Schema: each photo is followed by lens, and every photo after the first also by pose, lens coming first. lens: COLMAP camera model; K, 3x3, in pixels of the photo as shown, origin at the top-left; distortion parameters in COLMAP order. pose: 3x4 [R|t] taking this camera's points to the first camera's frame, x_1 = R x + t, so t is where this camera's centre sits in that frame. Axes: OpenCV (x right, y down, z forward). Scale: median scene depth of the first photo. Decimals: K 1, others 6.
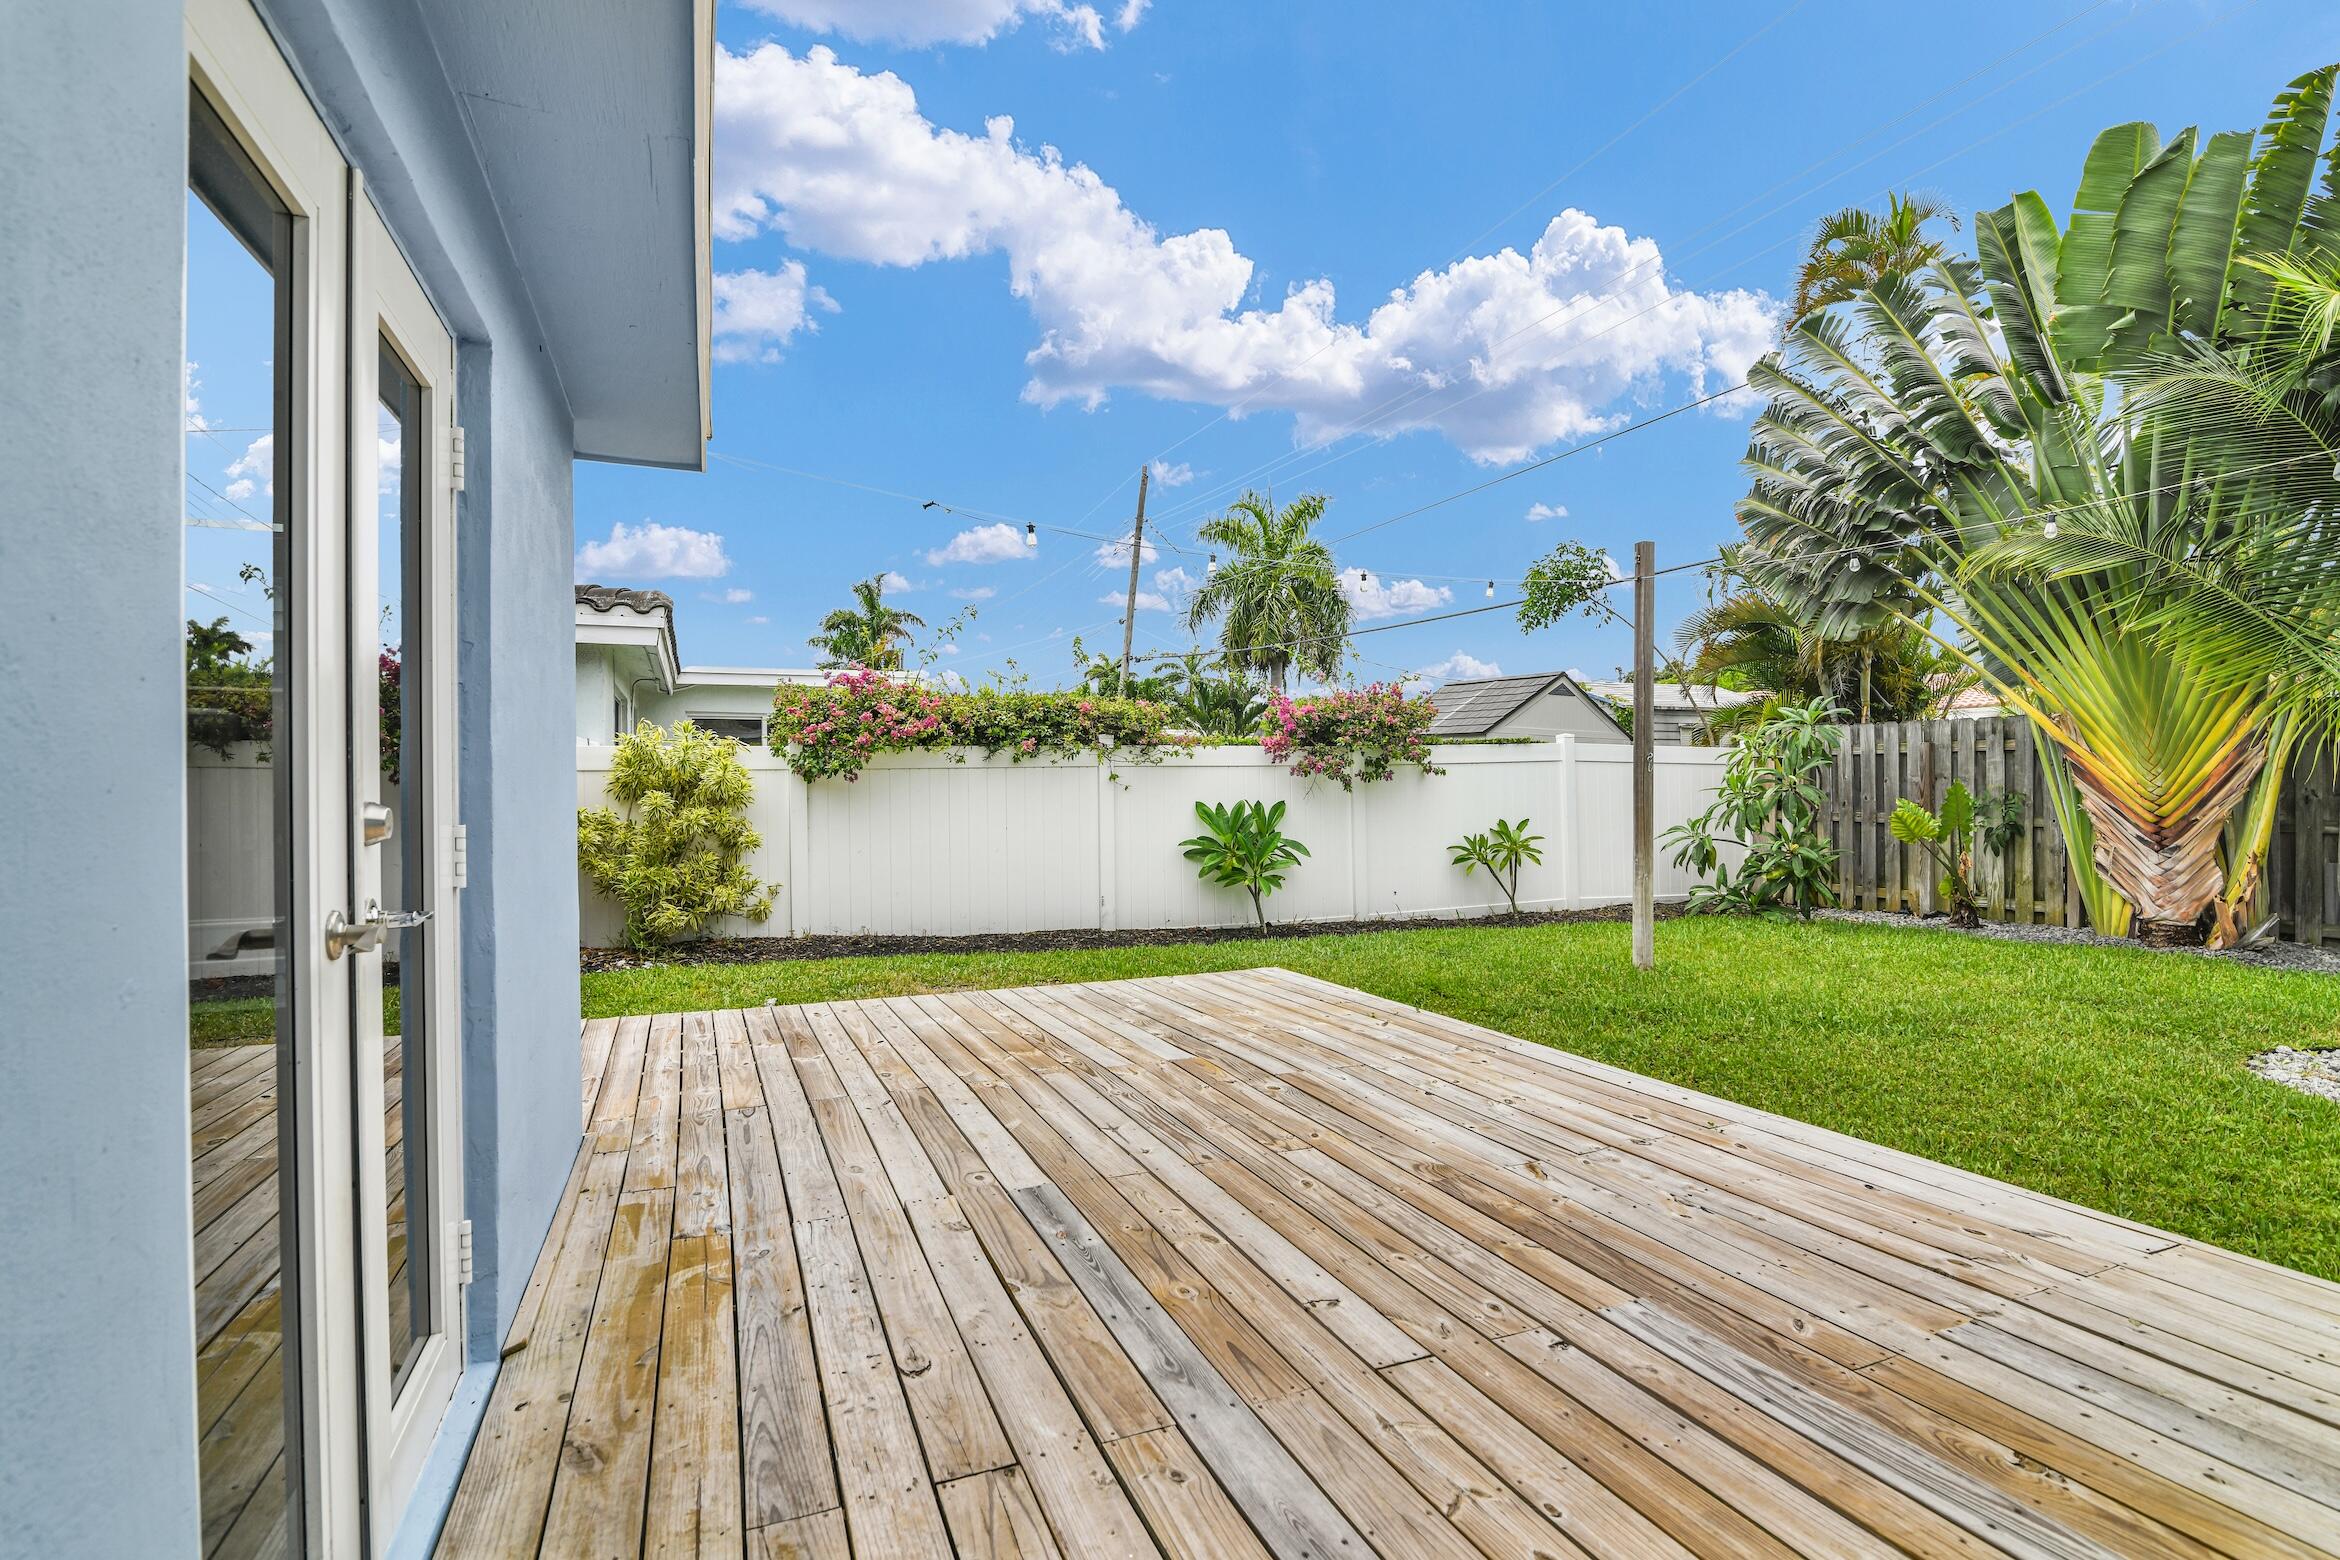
lens RADIAL K [[1091.4, 0, 1165.4], [0, 1091.4, 788.7], [0, 0, 1]] dist [-0.019927, 0.000156]
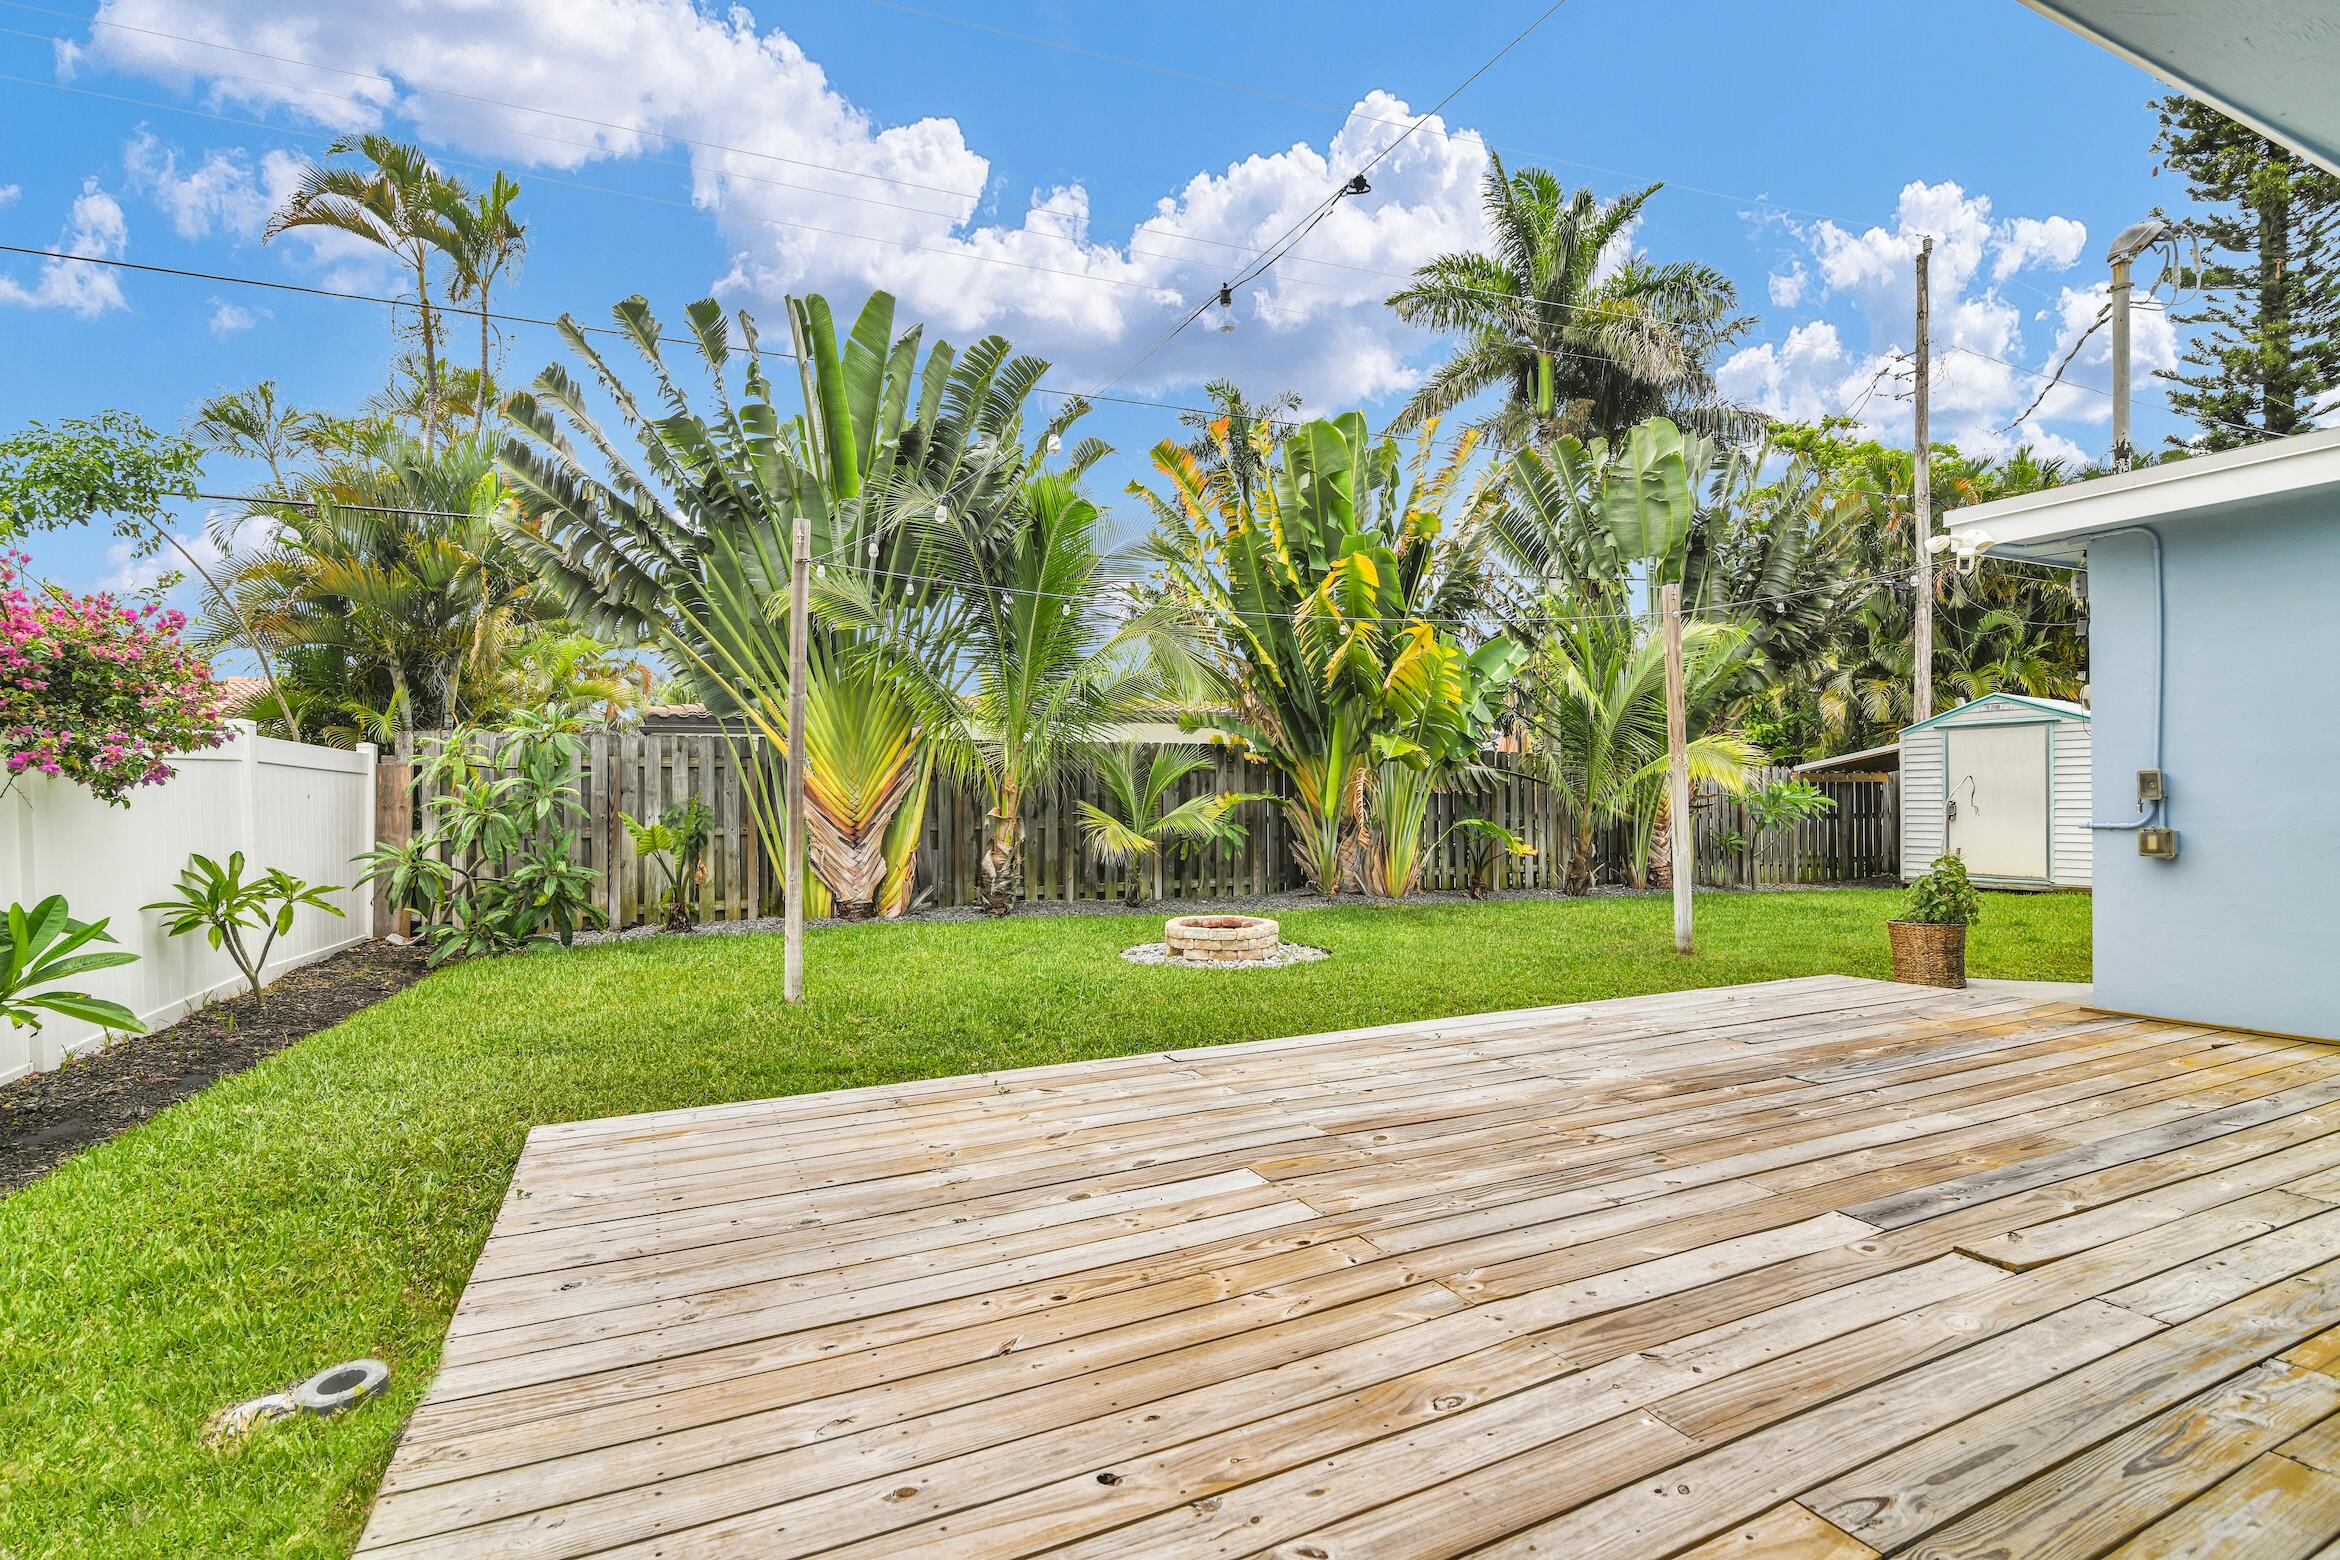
lens RADIAL K [[1097.6, 0, 1151.3], [0, 1097.6, 797.4], [0, 0, 1]] dist [-0.020106, 0.000132]
pose [[-0.026287, 0.005184, 0.999641, -0.418206], [0.009986, 0.999938, -0.004923, 0.006396], [-0.999605, 0.009853, -0.026338, 0.667513]]
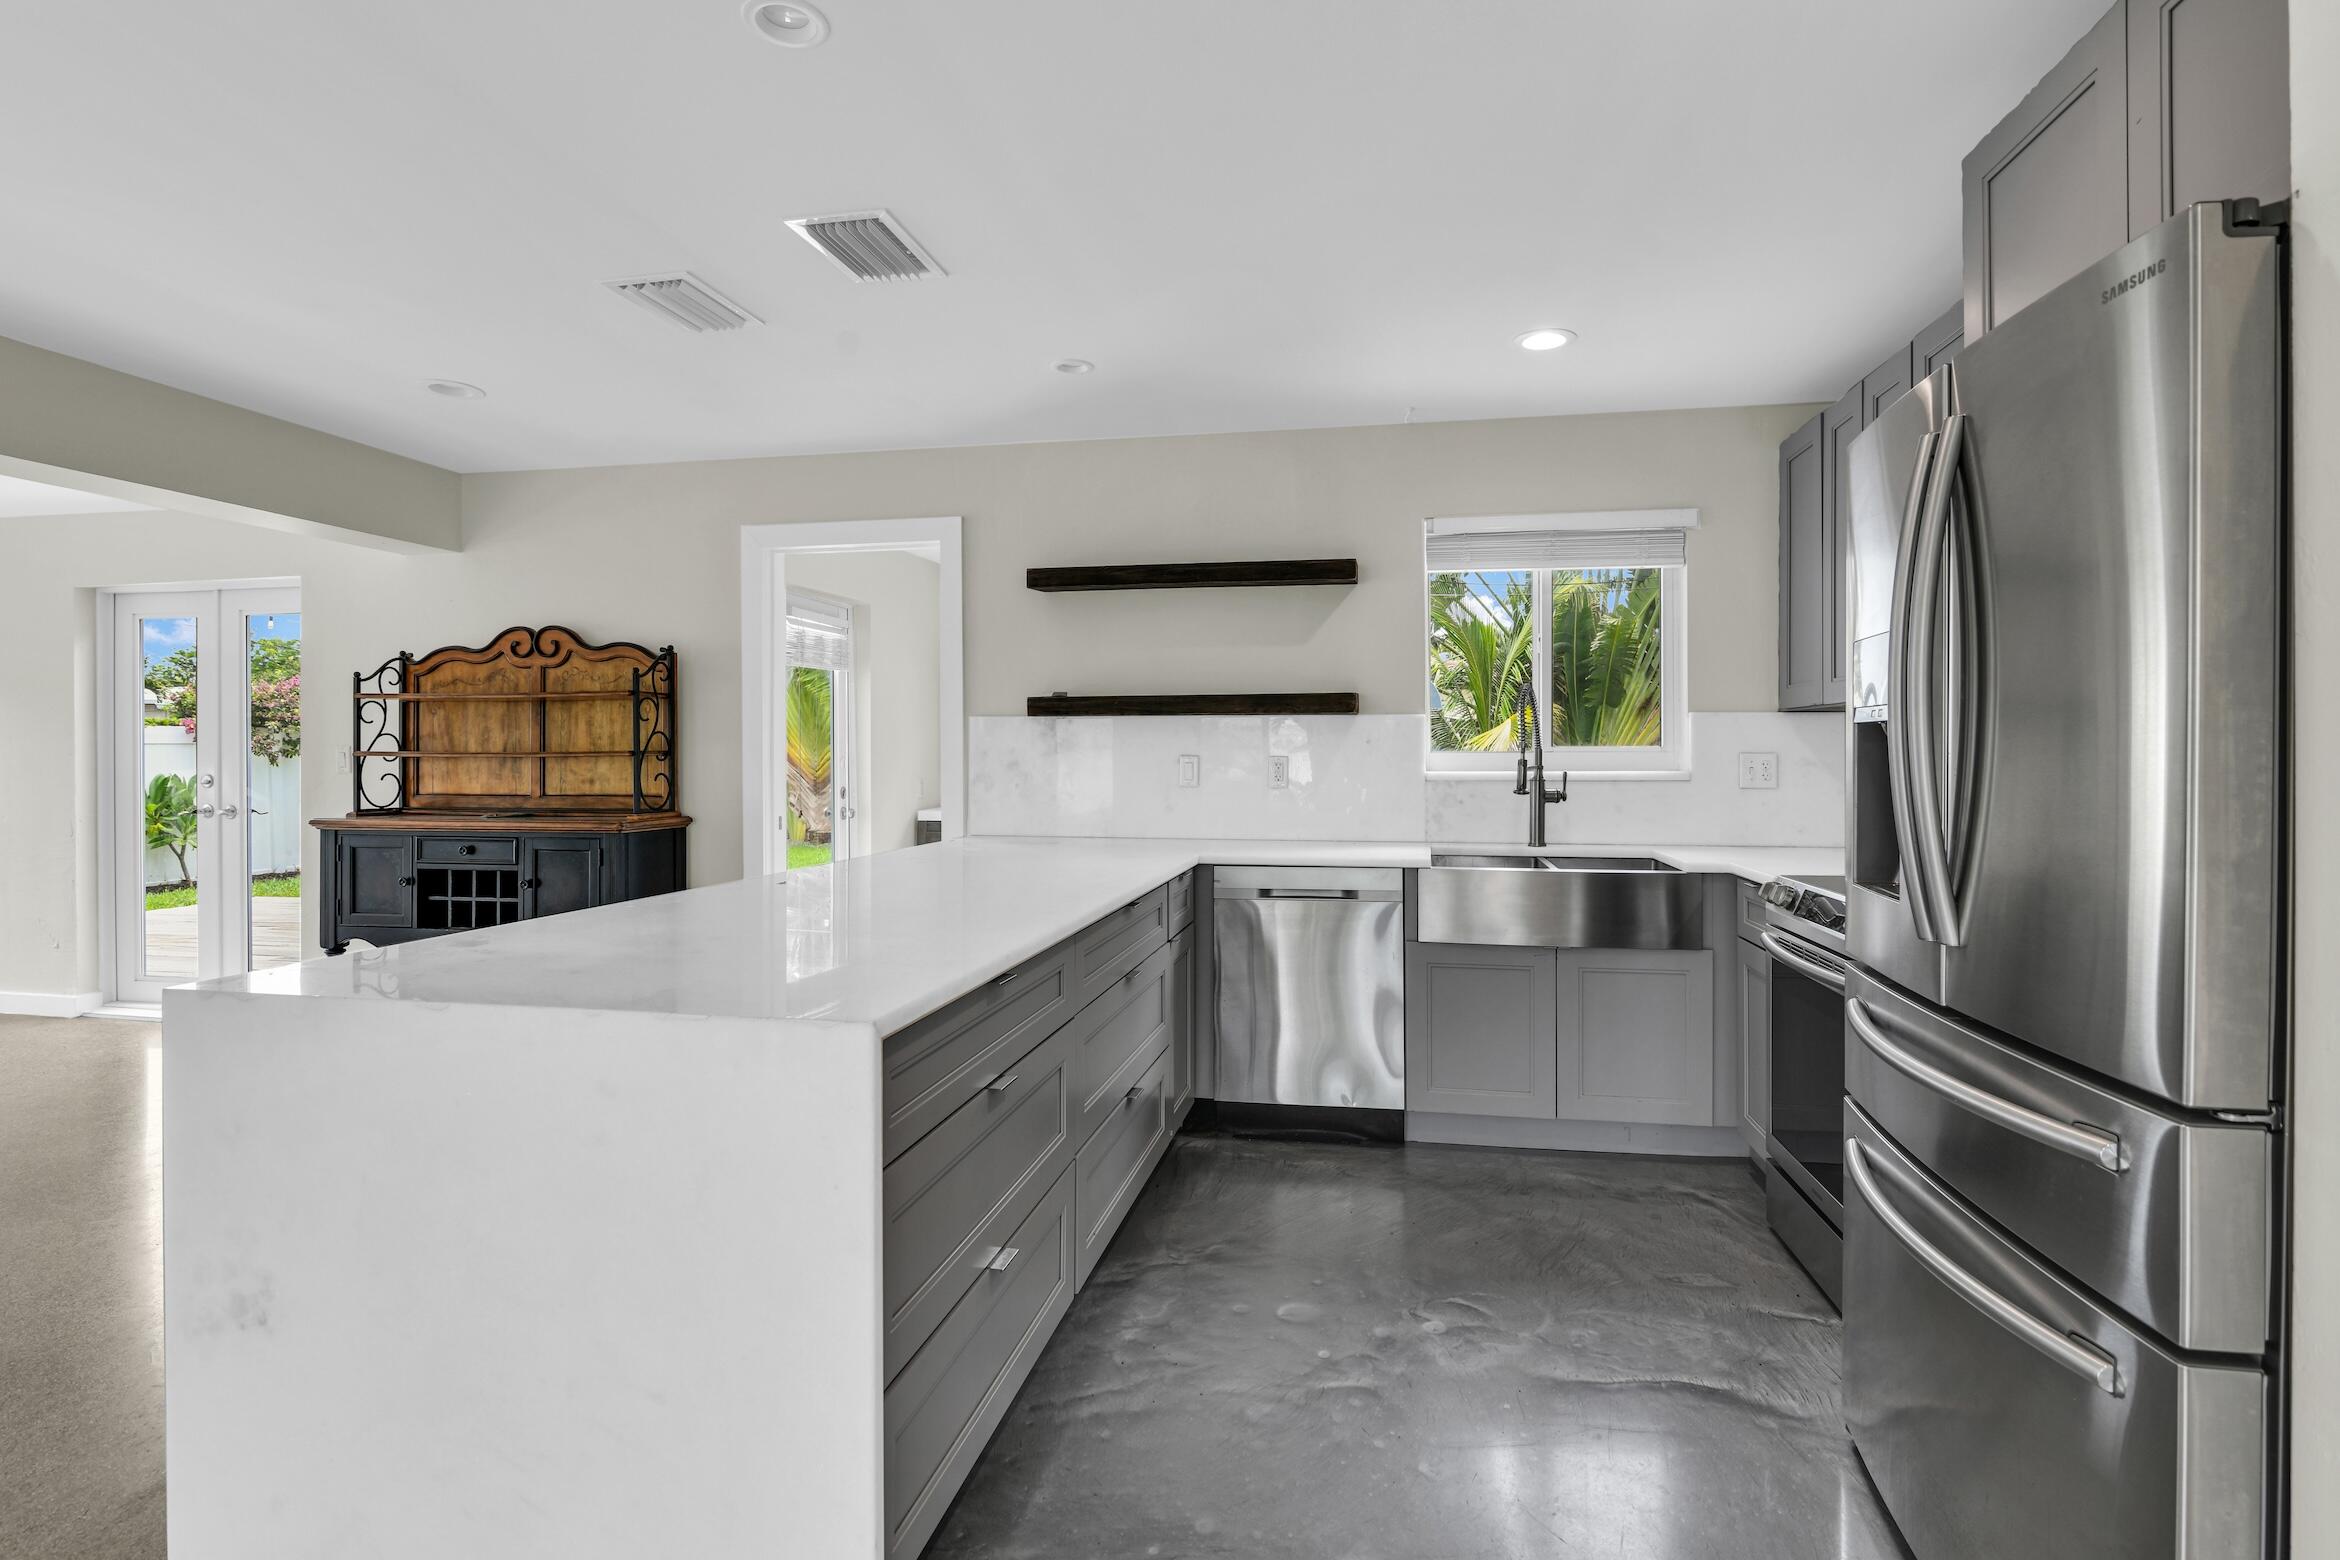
lens RADIAL K [[1117.4, 0, 1181.7], [0, 1117.4, 765.9], [0, 0, 1]] dist [-0.011749, -0.000119]
pose [[0.548987, -0.004607, 0.835818, -0.394223], [-0.002010, 0.999975, 0.006833, -0.009382], [-0.835829, -0.005431, 0.548963, -0.667552]]
